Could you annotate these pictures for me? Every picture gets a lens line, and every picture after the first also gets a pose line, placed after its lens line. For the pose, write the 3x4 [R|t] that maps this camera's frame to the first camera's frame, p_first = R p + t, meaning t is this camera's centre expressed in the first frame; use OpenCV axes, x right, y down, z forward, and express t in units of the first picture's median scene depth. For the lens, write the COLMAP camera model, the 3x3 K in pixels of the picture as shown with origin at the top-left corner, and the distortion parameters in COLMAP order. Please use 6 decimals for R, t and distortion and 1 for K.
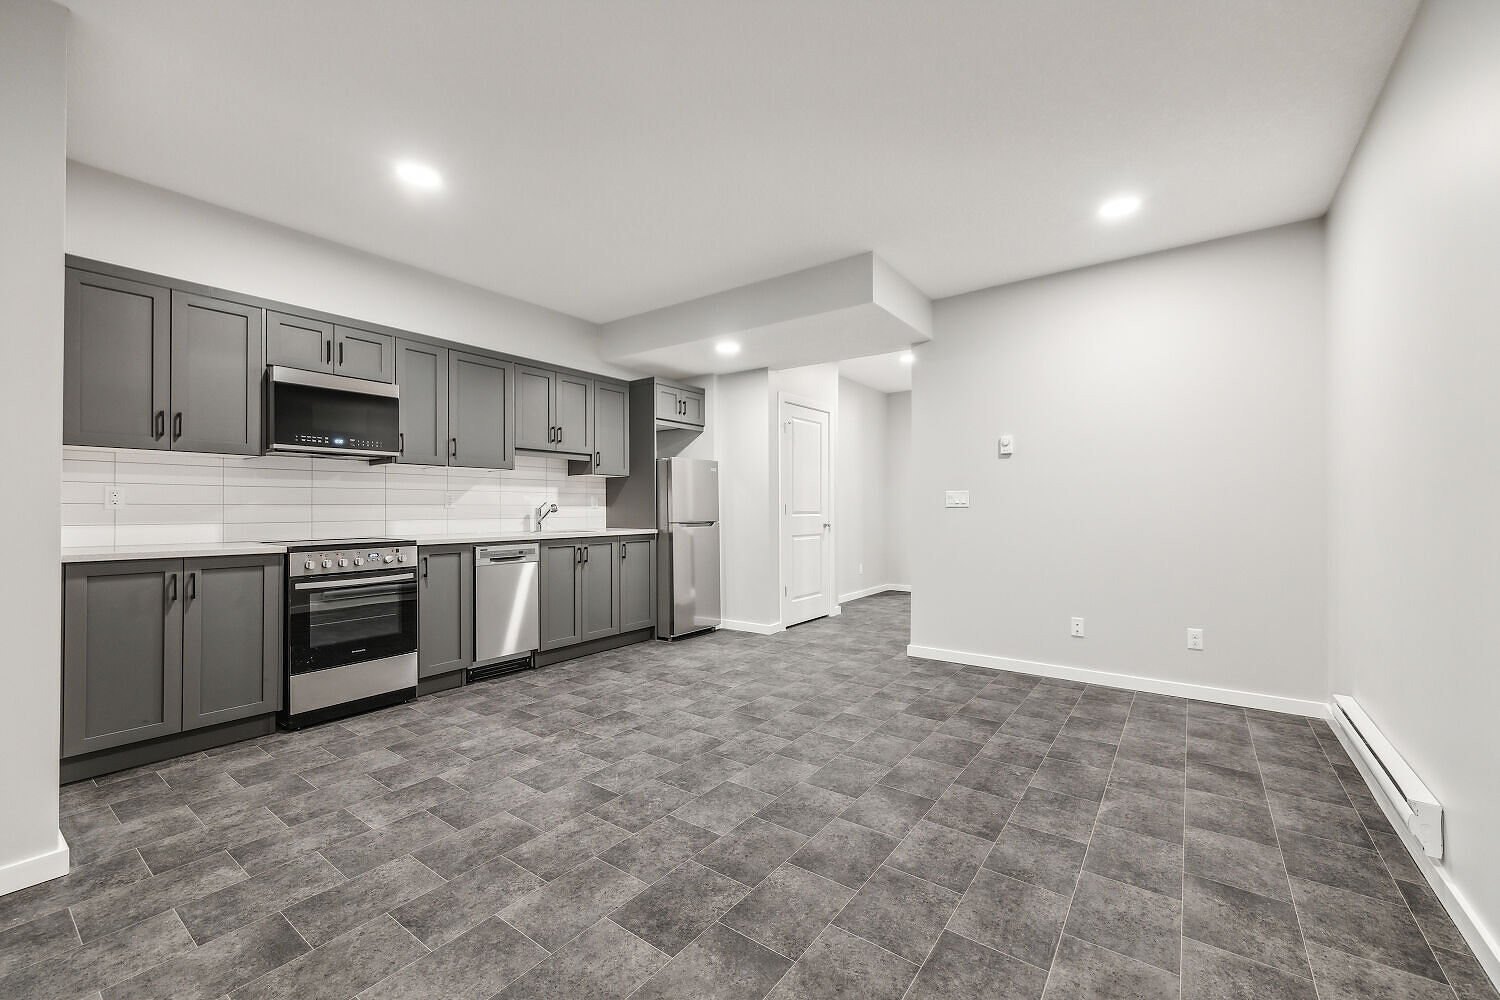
lens RADIAL K [[602.7, 0, 744.4], [0, 602.7, 501.1], [0, 0, 1]] dist [0.000800, -0.000001]
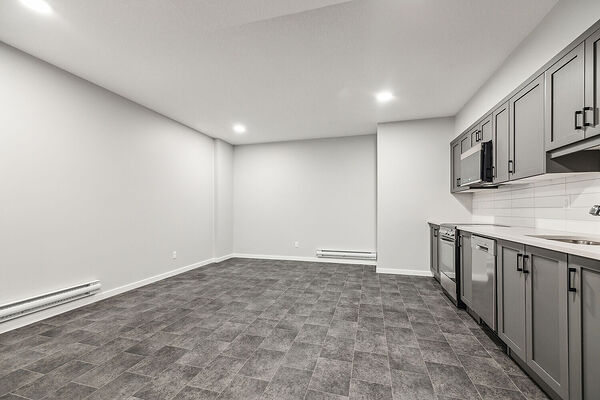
lens RADIAL K [[241.1, 0, 305.7], [0, 241.1, 210.5], [0, 0, 1]] dist [0.000800, -0.000001]
pose [[-0.926656, 0.004315, -0.375885, 0.209245], [0.008067, 0.999932, -0.008408, 0.016336], [0.375823, -0.010824, -0.926628, 1.600959]]
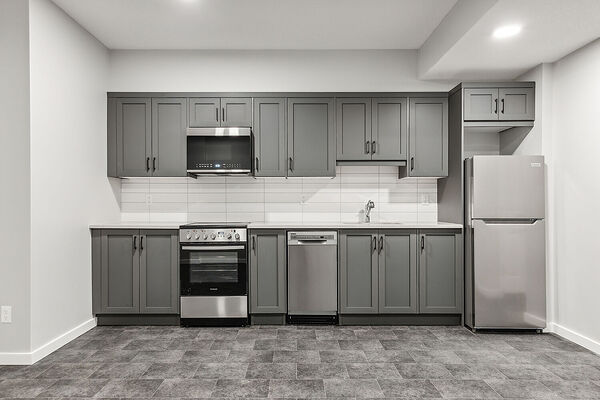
lens RADIAL K [[398.9, 0, 289.7], [0, 398.9, 208.1], [0, 0, 1]] dist [0.007146, 0.003494]
pose [[0.590024, 0.008938, -0.807336, 0.372644], [0.008859, 0.999807, 0.017544, 0.003391], [0.807337, -0.017504, 0.589831, 0.497978]]
